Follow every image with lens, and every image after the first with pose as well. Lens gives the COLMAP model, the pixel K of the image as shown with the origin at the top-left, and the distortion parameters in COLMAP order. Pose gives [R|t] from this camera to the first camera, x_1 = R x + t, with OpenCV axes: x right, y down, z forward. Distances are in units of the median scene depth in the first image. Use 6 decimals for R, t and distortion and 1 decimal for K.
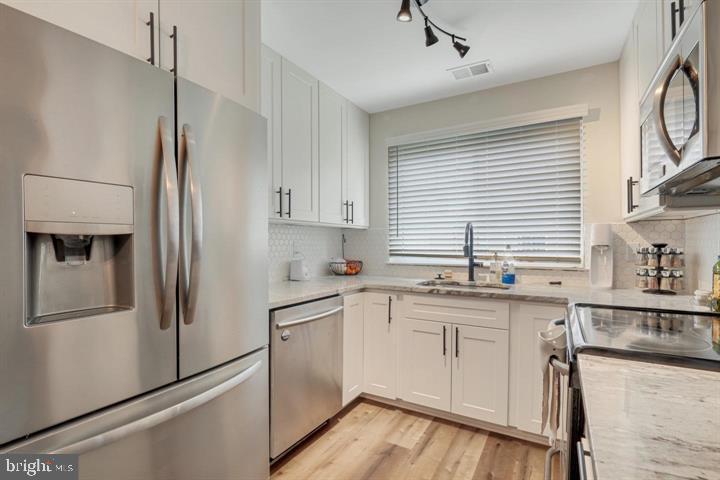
lens RADIAL K [[334.7, 0, 362.4], [0, 334.7, 243.7], [0, 0, 1]] dist [-0.025635, 0.000563]
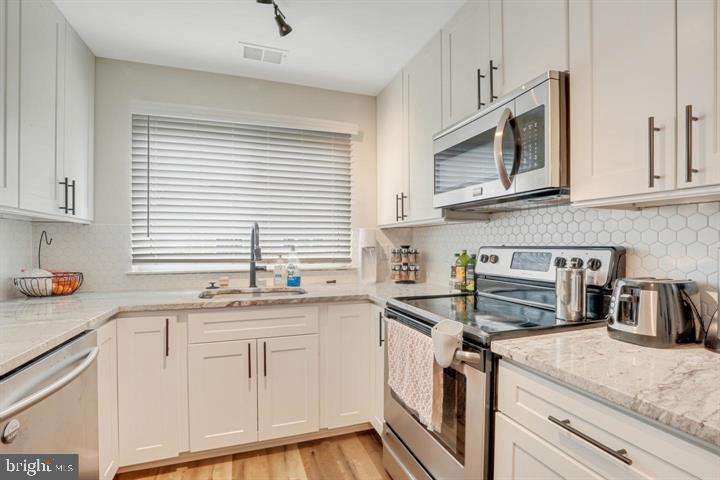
lens RADIAL K [[333.5, 0, 376.0], [0, 333.5, 247.2], [0, 0, 1]] dist [-0.019323, 0.001126]
pose [[0.641792, -0.006130, 0.766854, -0.170689], [0.001524, 0.999976, 0.006718, -0.002228], [-0.766877, -0.003142, 0.641786, 0.190039]]
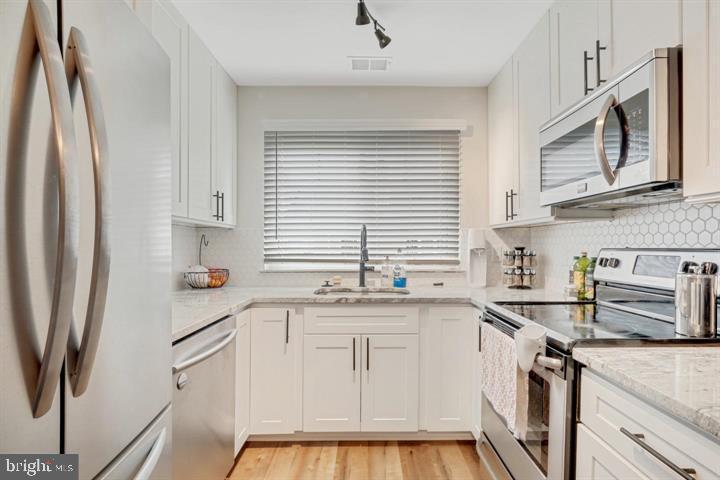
lens RADIAL K [[364.2, 0, 381.9], [0, 364.2, 246.1], [0, 0, 1]] dist [-0.004629, 0.000261]
pose [[0.858649, -0.000647, 0.512564, -0.177257], [0.001185, 0.999999, -0.000721, -0.002817], [-0.512563, 0.001227, 0.858649, 0.095232]]
